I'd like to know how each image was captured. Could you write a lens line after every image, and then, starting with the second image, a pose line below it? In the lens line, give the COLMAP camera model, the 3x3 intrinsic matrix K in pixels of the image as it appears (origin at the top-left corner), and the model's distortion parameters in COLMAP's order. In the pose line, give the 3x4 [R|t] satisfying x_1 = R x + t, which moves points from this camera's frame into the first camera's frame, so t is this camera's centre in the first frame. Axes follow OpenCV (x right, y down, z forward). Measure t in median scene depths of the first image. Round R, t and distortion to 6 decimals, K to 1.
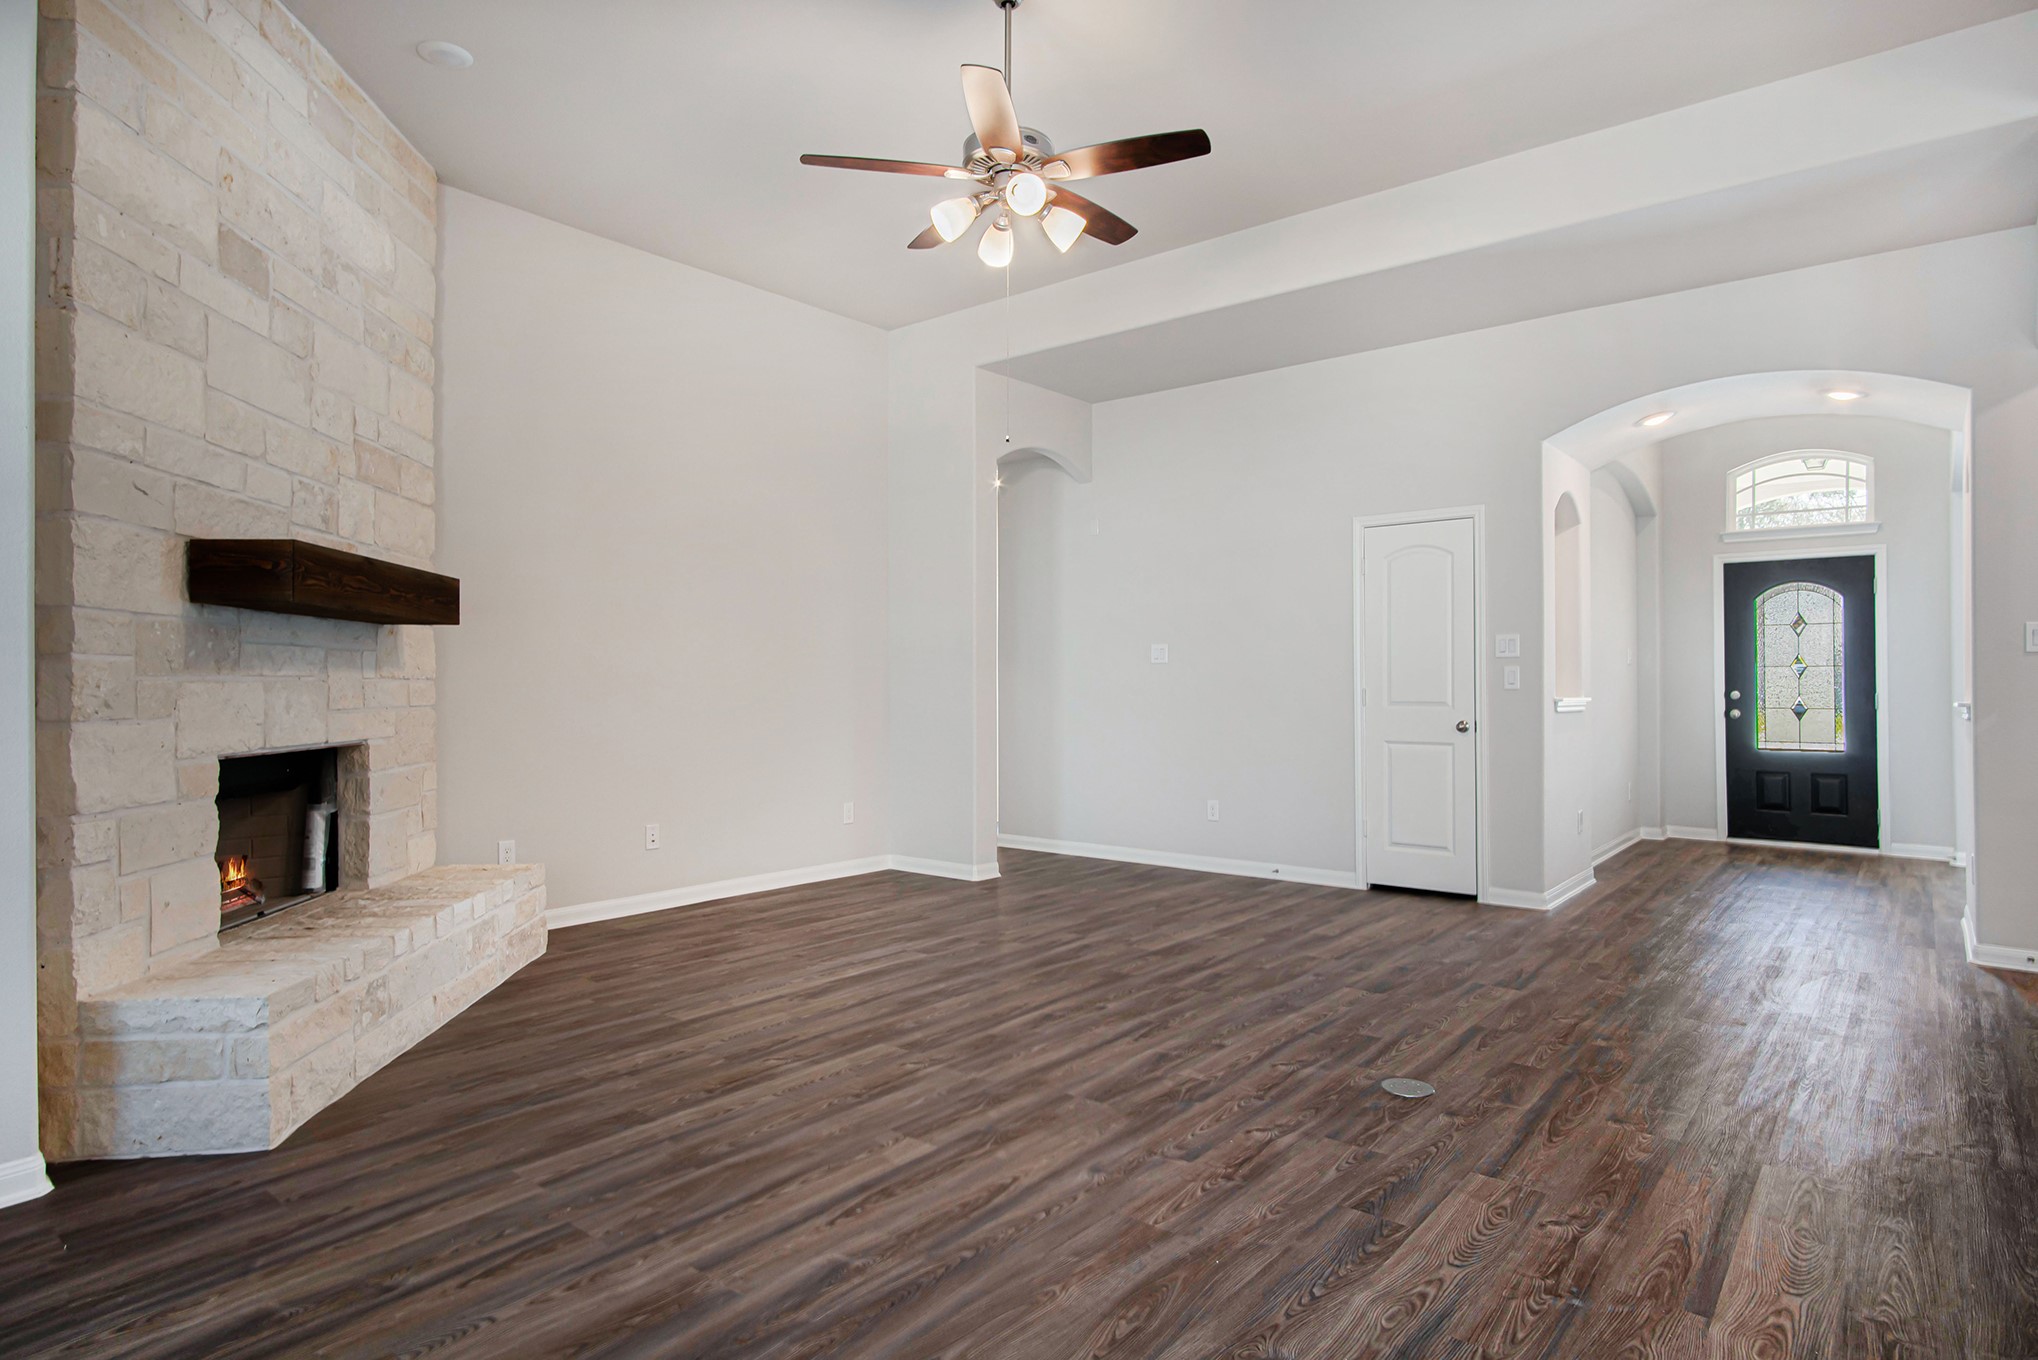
lens RADIAL K [[1098.0, 0, 1020.1], [0, 1098.0, 689.7], [0, 0, 1]] dist [-0.002234, 0.000825]
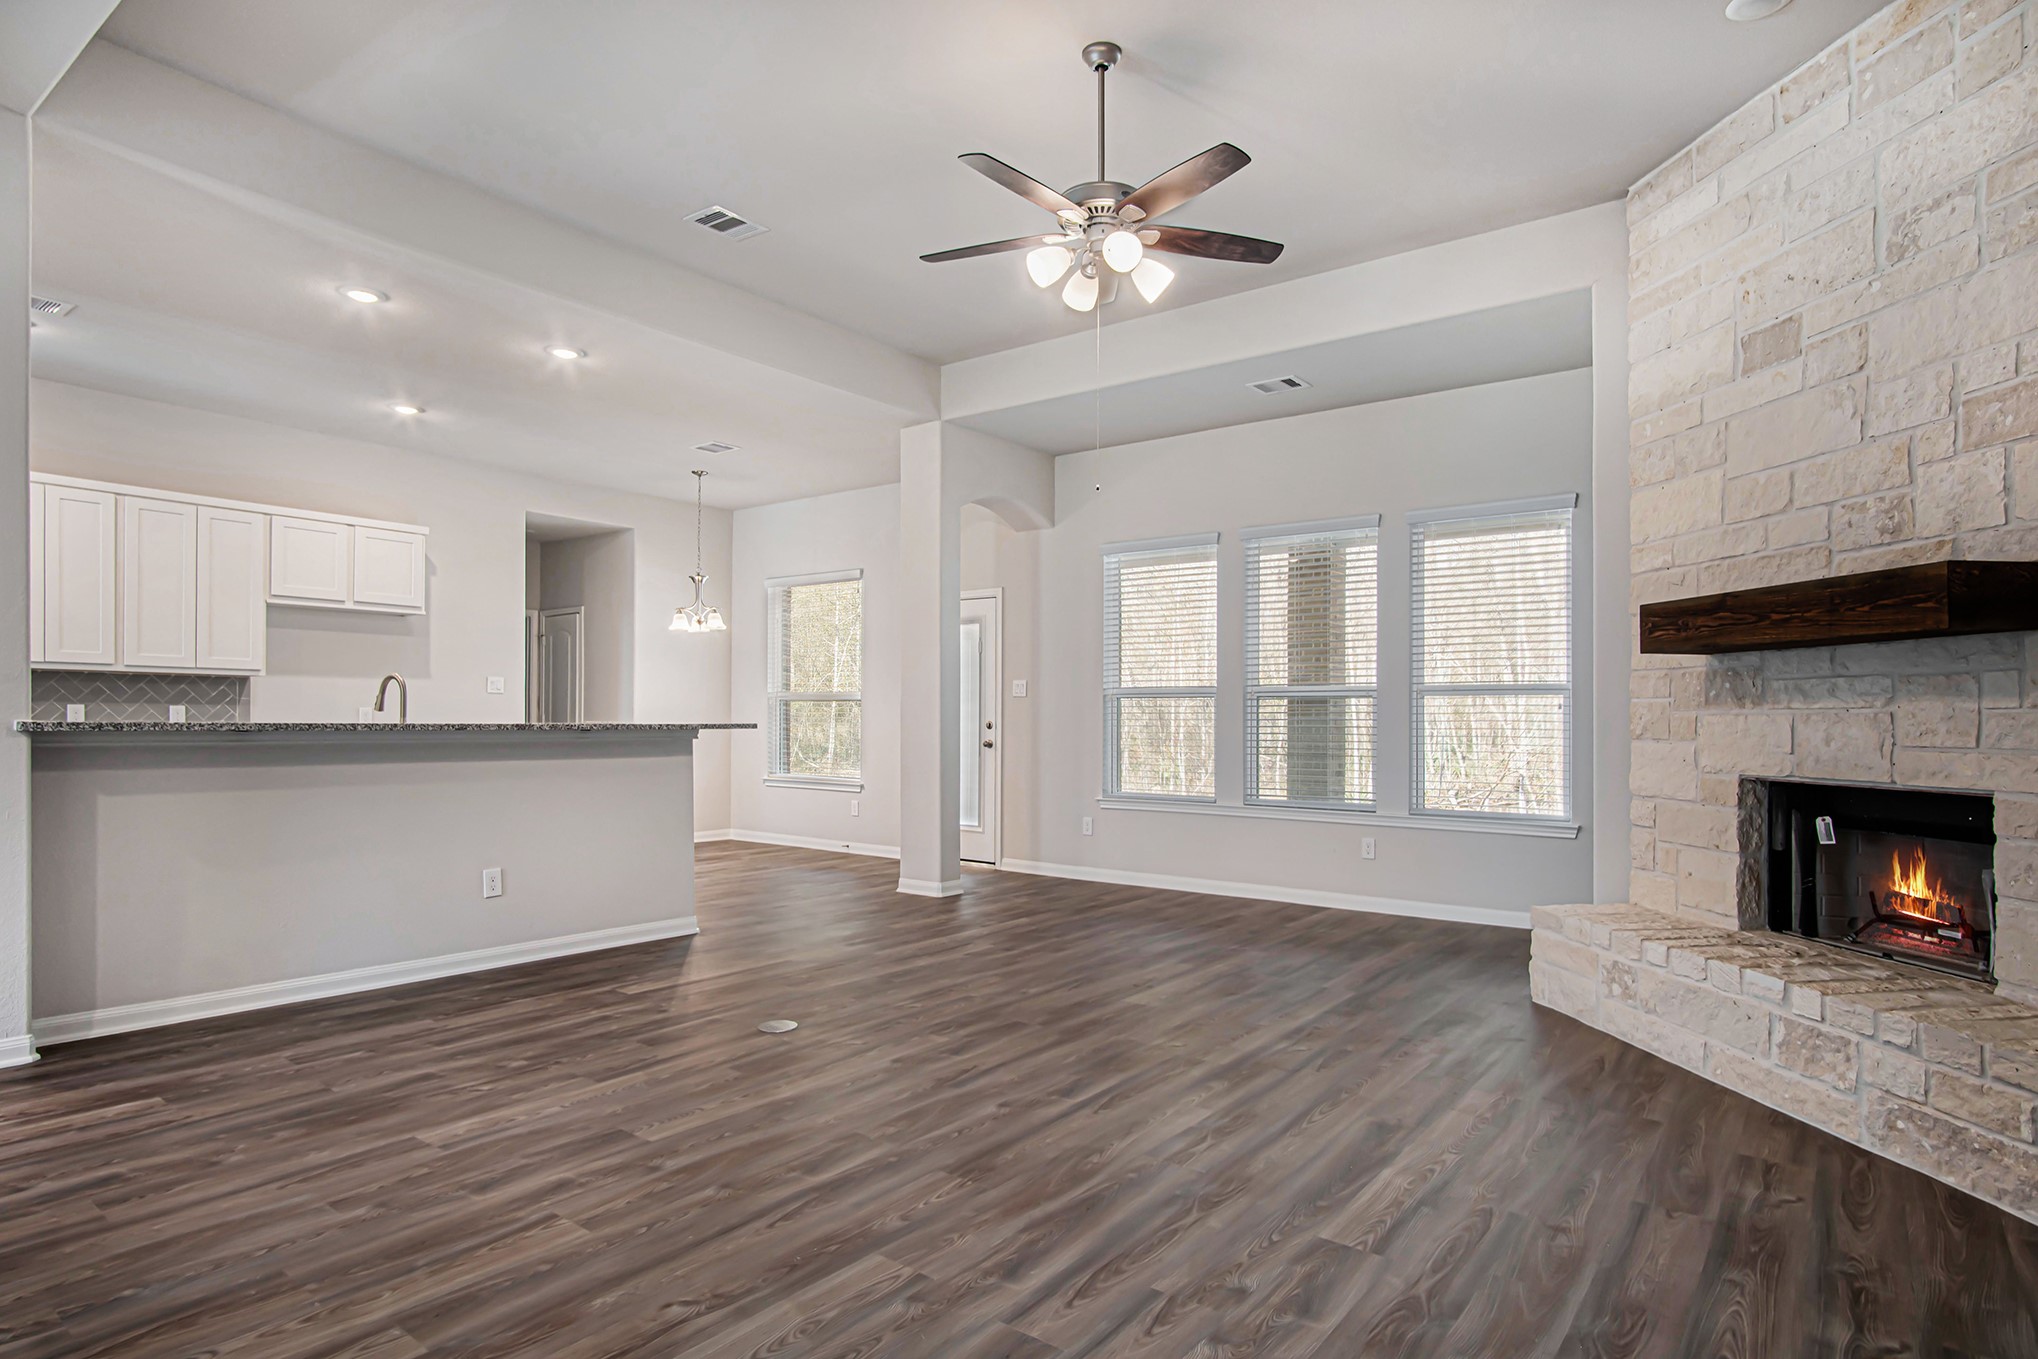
lens RADIAL K [[1098.0, 0, 1017.9], [0, 1098.0, 690.8], [0, 0, 1]] dist [-0.002234, 0.000825]
pose [[-0.999515, -0.005635, -0.030618, 0.102856], [-0.005123, 0.999846, -0.016783, -0.008897], [0.030708, -0.016618, -0.999390, 2.086891]]
